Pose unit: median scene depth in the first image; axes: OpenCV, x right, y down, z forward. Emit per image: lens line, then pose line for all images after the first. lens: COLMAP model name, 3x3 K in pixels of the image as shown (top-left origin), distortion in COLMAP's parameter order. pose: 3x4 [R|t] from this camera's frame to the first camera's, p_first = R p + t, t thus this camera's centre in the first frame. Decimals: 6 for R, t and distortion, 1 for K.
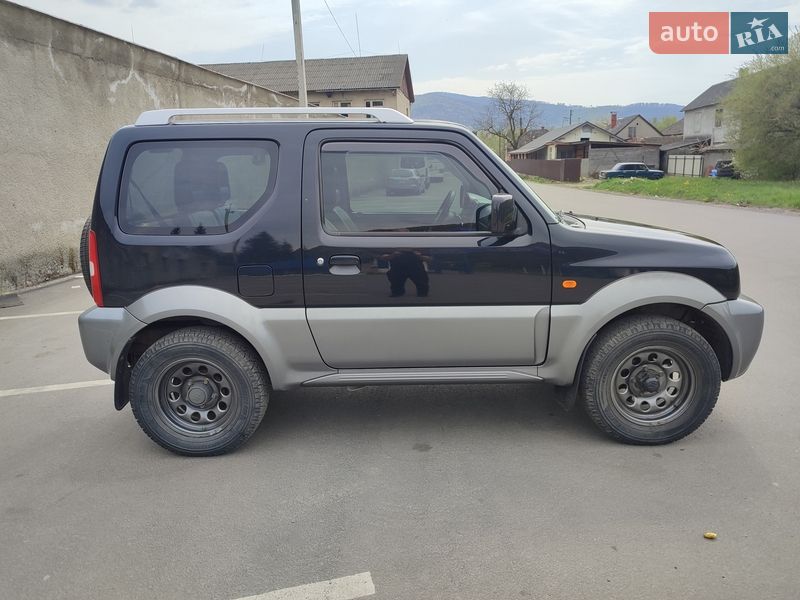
lens RADIAL K [[566.6, 0, 396.1], [0, 566.6, 284.0], [0, 0, 1]] dist [0.031638, -0.022763]
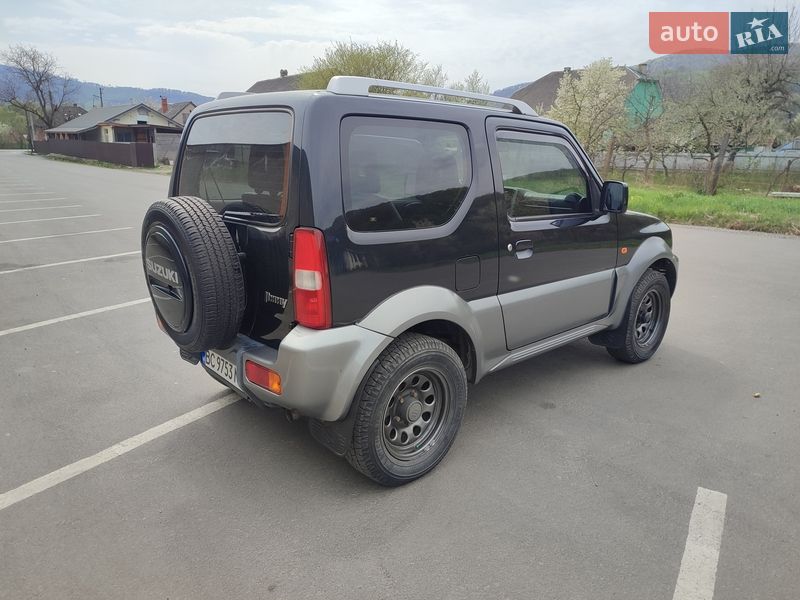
lens RADIAL K [[566.6, 0, 421.8], [0, 566.6, 281.1], [0, 0, 1]] dist [0.031638, -0.022763]
pose [[0.730353, -0.115419, 0.673248, -0.931322], [0.103864, 0.992925, 0.057549, -0.053535], [-0.675127, 0.027895, 0.737174, 0.351409]]
